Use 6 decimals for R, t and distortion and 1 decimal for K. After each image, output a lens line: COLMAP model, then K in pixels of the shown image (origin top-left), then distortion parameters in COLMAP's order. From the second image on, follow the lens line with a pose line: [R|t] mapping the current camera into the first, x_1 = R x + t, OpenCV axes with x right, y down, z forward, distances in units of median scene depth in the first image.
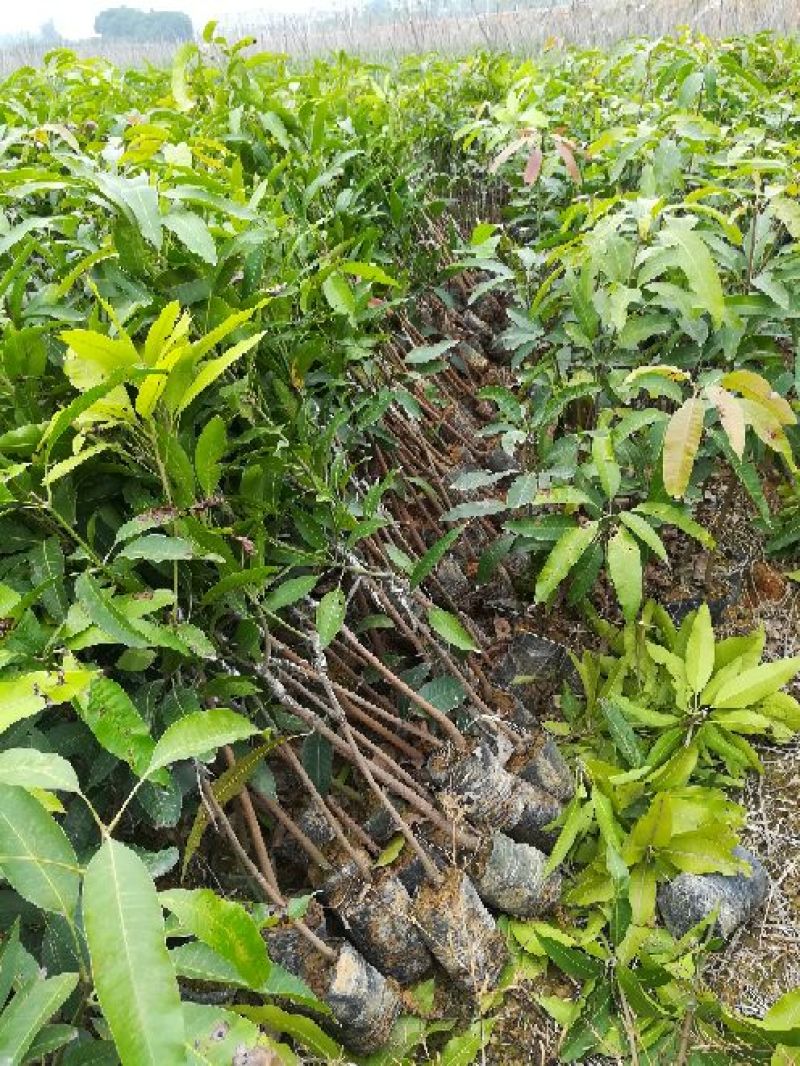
lens RADIAL K [[832.7, 0, 400.0], [0, 832.7, 533.0], [0, 0, 1]] dist [0.005287, -0.004767]
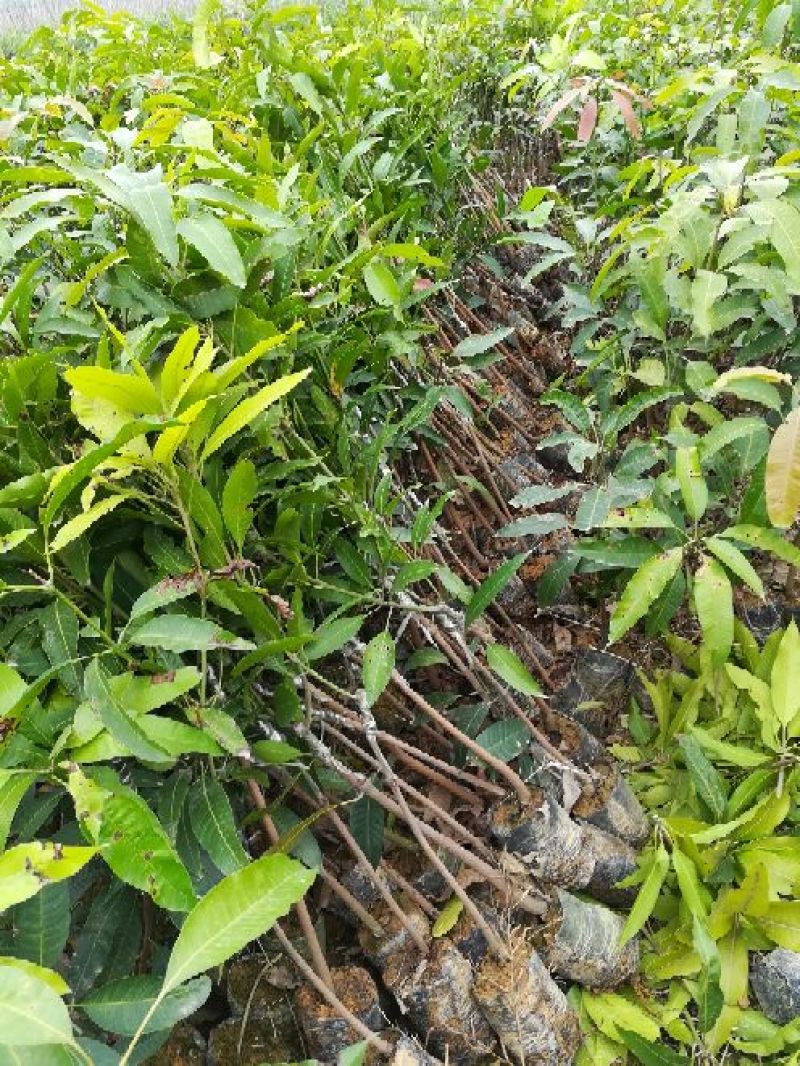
lens RADIAL K [[840.5, 0, 400.0], [0, 840.5, 533.0], [0, 0, 1]] dist [0.012244, 0.008561]
pose [[0.998644, -0.012845, -0.050454, -0.011448], [0.015421, 0.998579, 0.051003, -0.075794], [0.049727, -0.051711, 0.997423, 0.094584]]
